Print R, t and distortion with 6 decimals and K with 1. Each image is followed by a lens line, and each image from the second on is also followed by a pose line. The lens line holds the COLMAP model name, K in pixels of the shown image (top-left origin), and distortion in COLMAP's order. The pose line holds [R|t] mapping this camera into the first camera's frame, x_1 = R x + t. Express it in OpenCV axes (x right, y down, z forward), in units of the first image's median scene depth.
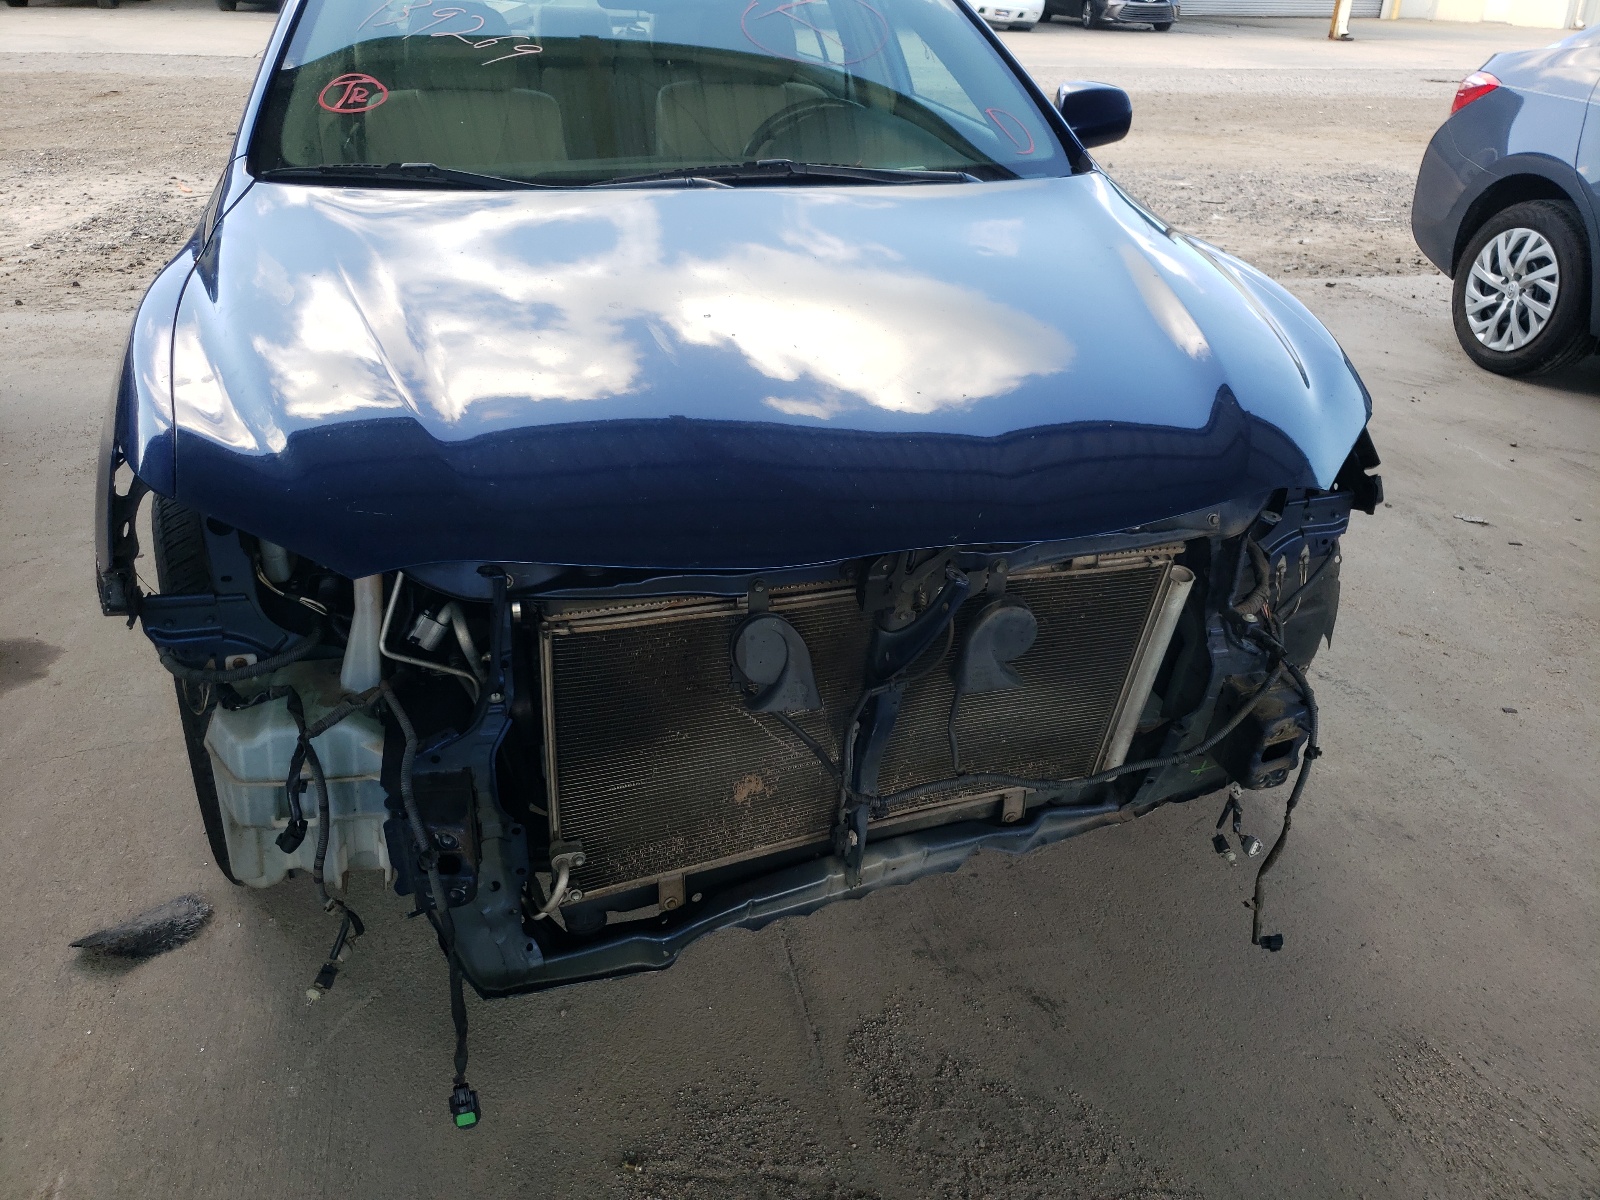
lens RADIAL K [[1212.4, 0, 803.5], [0, 1212.4, 586.9], [0, 0, 1]] dist [0.049066, -0.019527]
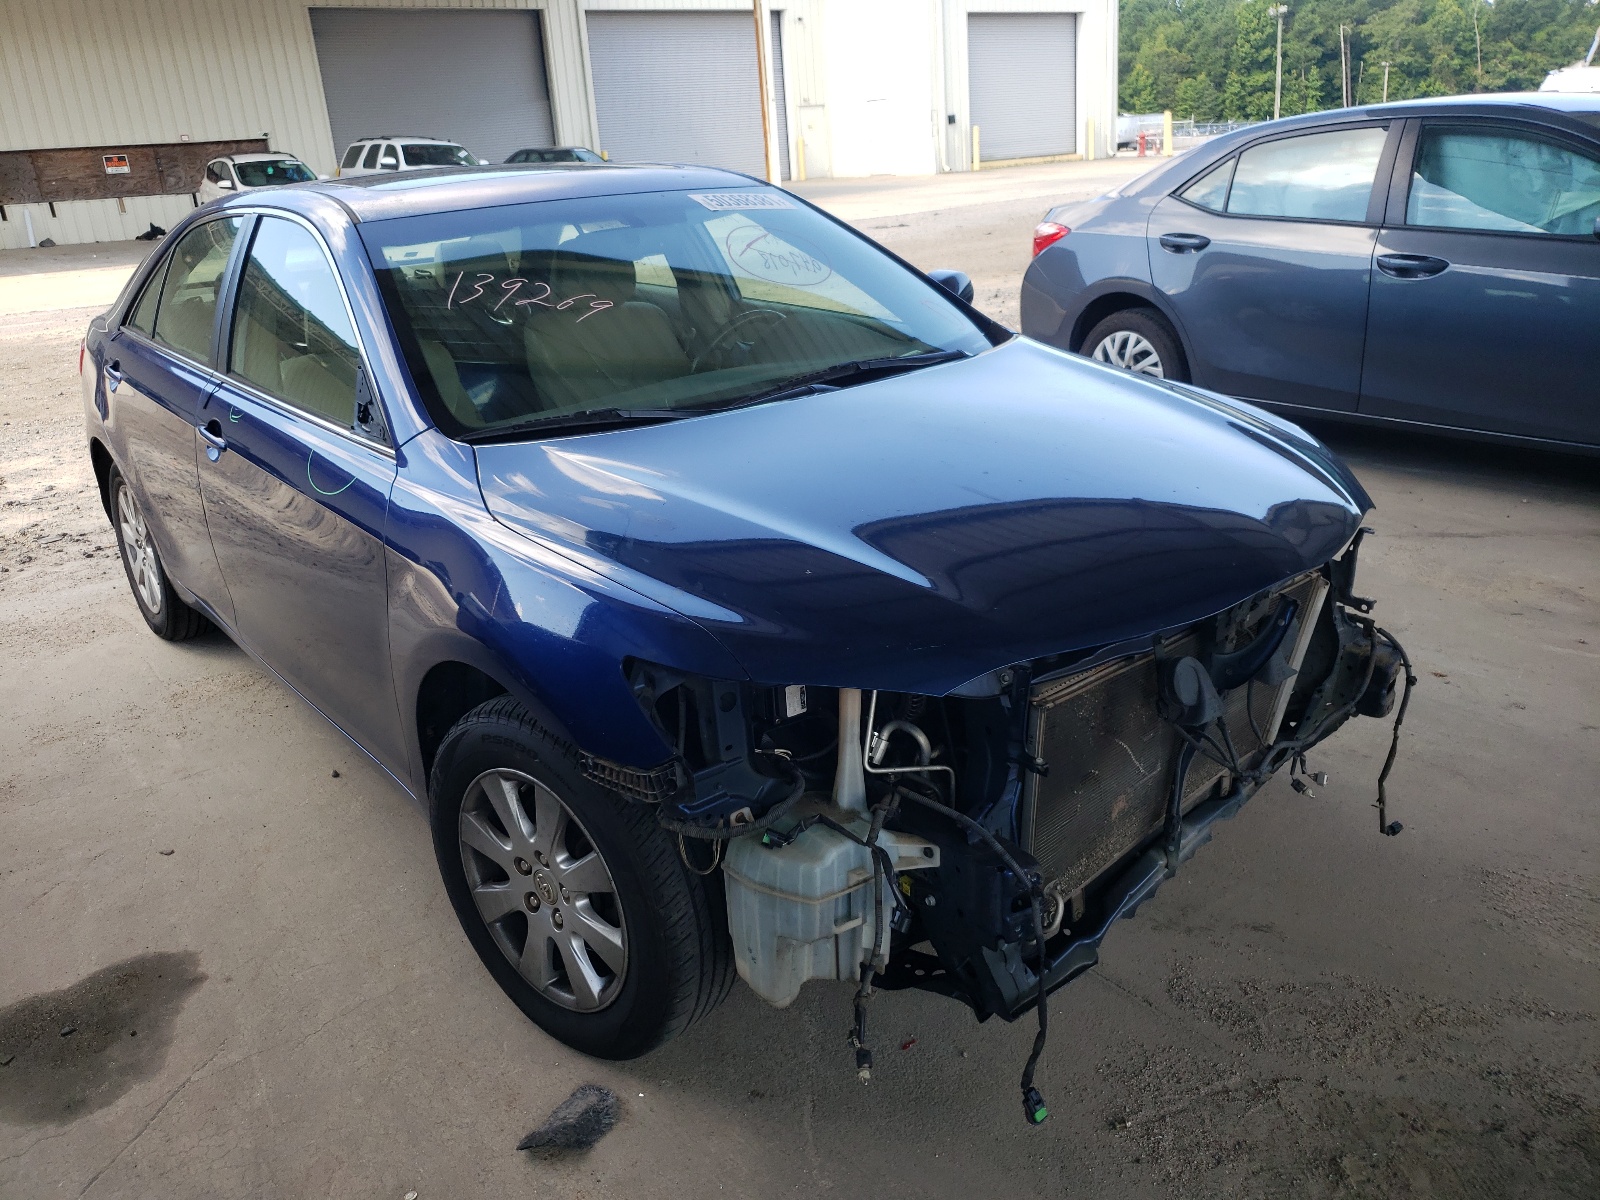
lens RADIAL K [[1212.4, 0, 799.9], [0, 1212.4, 605.3], [0, 0, 1]] dist [0.049066, -0.019527]
pose [[0.911266, -0.216769, 0.350152, -0.730436], [0.255193, 0.964566, -0.067001, -0.040471], [-0.323221, 0.150412, 0.934294, -0.144752]]
